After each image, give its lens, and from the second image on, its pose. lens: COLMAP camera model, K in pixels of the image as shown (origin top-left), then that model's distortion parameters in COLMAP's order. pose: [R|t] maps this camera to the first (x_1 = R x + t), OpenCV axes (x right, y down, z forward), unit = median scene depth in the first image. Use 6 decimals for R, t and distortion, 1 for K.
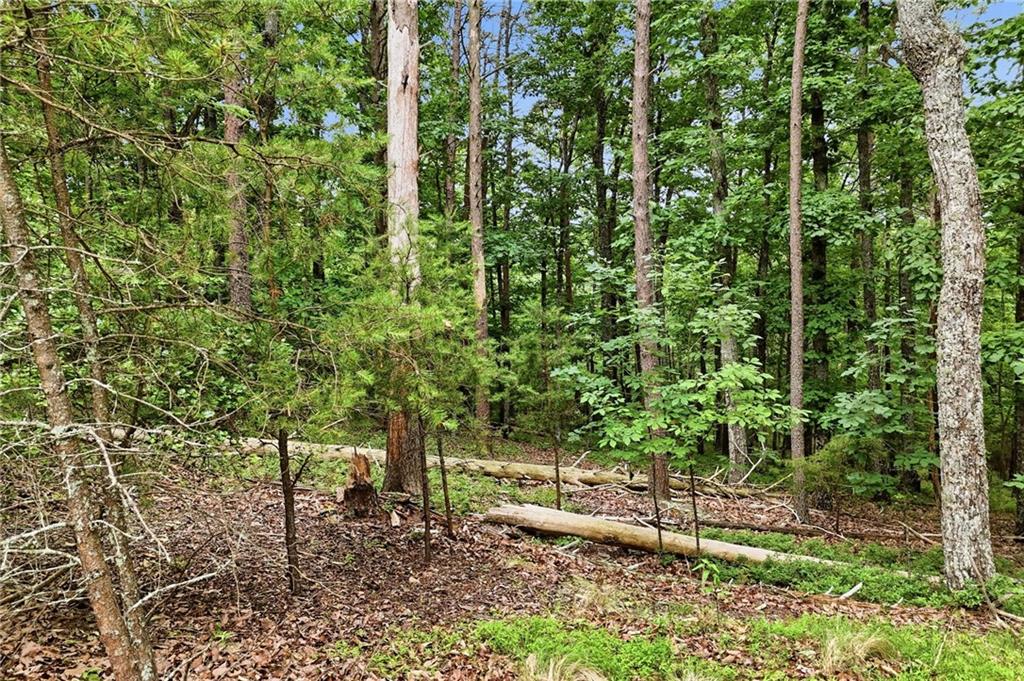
lens RADIAL K [[781.2, 0, 515.6], [0, 781.2, 352.3], [0, 0, 1]] dist [0.079007, -0.078905]
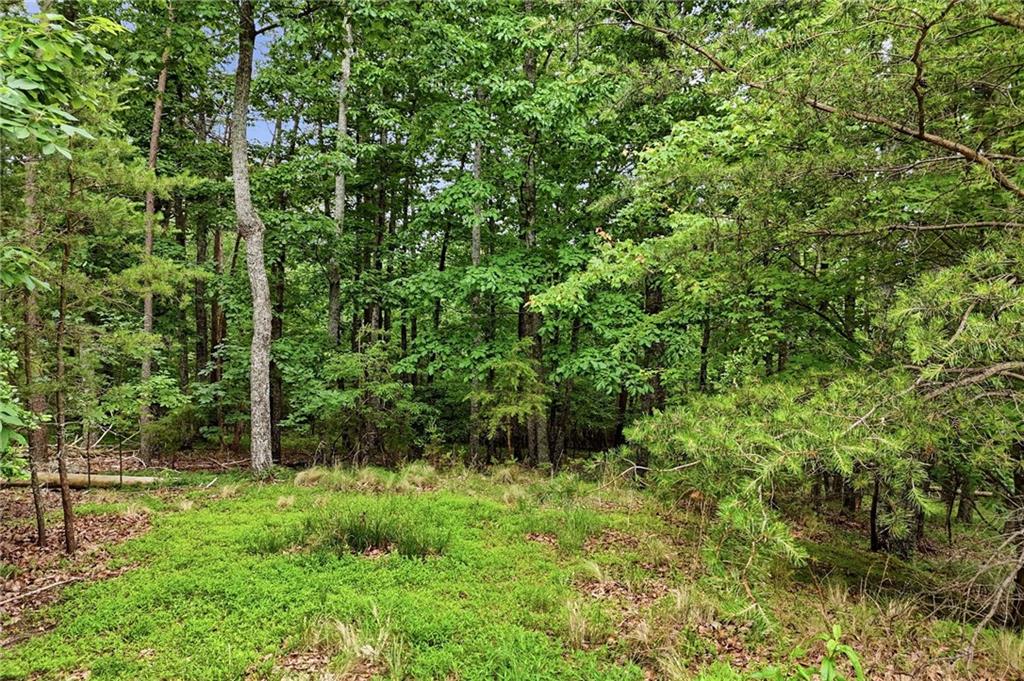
lens RADIAL K [[781.2, 0, 515.6], [0, 781.2, 352.3], [0, 0, 1]] dist [0.079007, -0.078905]
pose [[0.642614, -0.009669, 0.766129, -0.637562], [-0.026049, 0.999067, 0.034459, -0.129712], [-0.765747, -0.042101, 0.641763, -0.909726]]
